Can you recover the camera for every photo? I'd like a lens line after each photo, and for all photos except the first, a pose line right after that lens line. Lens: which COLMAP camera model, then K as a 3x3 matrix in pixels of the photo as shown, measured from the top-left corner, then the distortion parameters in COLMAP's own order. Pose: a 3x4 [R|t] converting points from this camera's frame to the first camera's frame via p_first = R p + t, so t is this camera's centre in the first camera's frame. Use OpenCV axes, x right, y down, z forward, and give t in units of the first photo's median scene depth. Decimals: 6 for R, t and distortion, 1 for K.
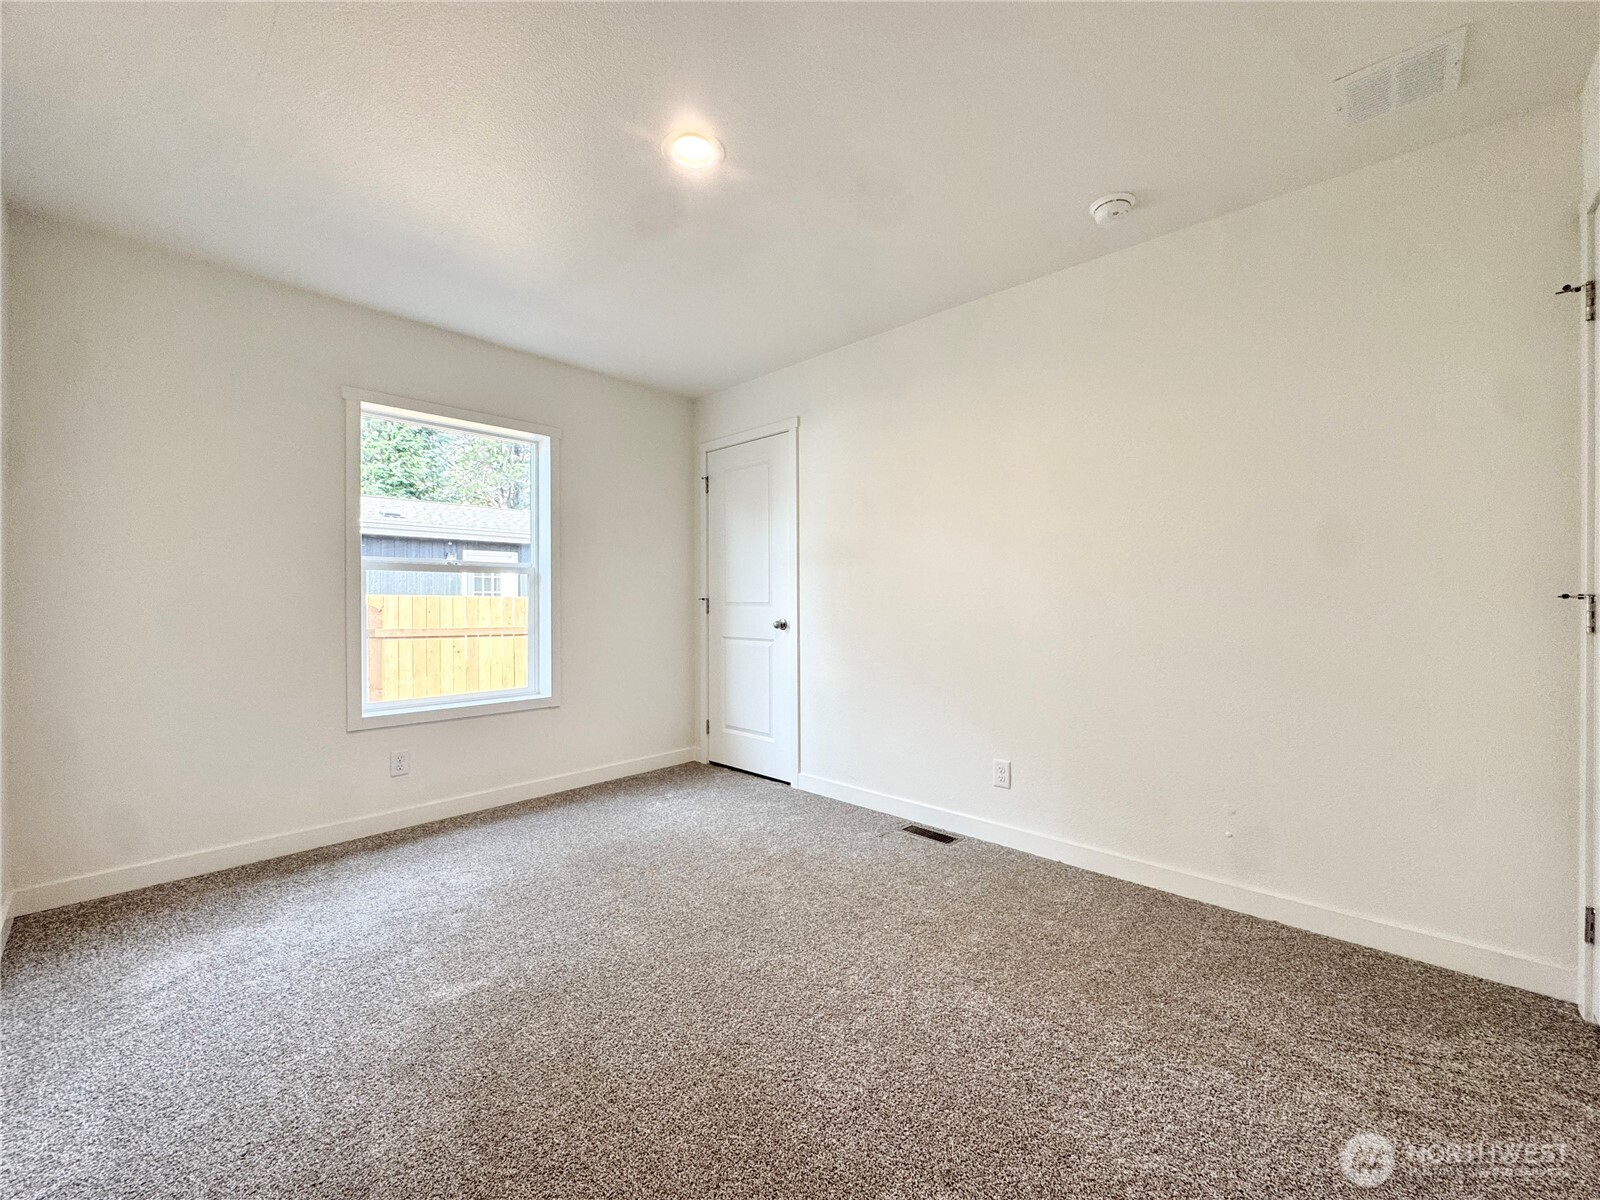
lens RADIAL K [[644.3, 0, 808.1], [0, 644.3, 601.8], [0, 0, 1]] dist [-0.000137, 0.000119]
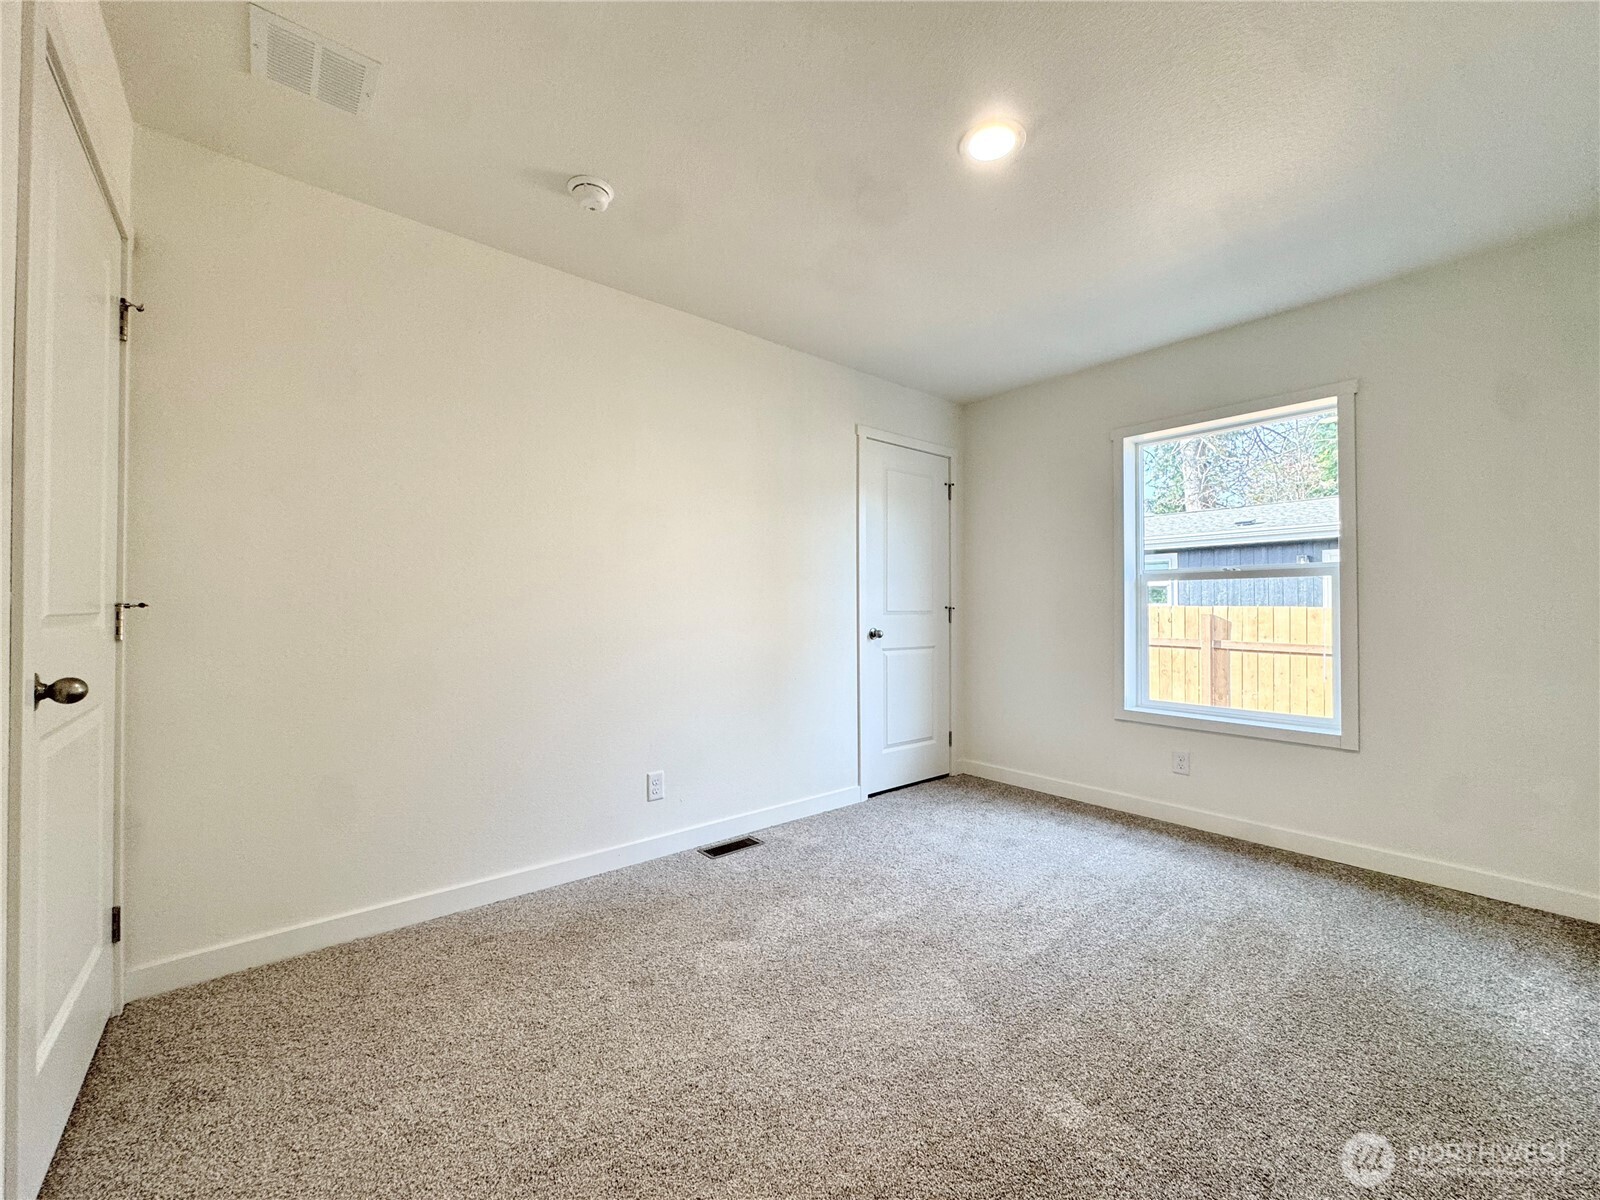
lens RADIAL K [[644.3, 0, 808.1], [0, 644.3, 601.8], [0, 0, 1]] dist [-0.000137, 0.000119]
pose [[-0.119535, -0.010946, -0.992770, 0.508001], [-0.001369, 0.999940, -0.010860, -0.000828], [0.992829, 0.000061, -0.119543, 0.542623]]
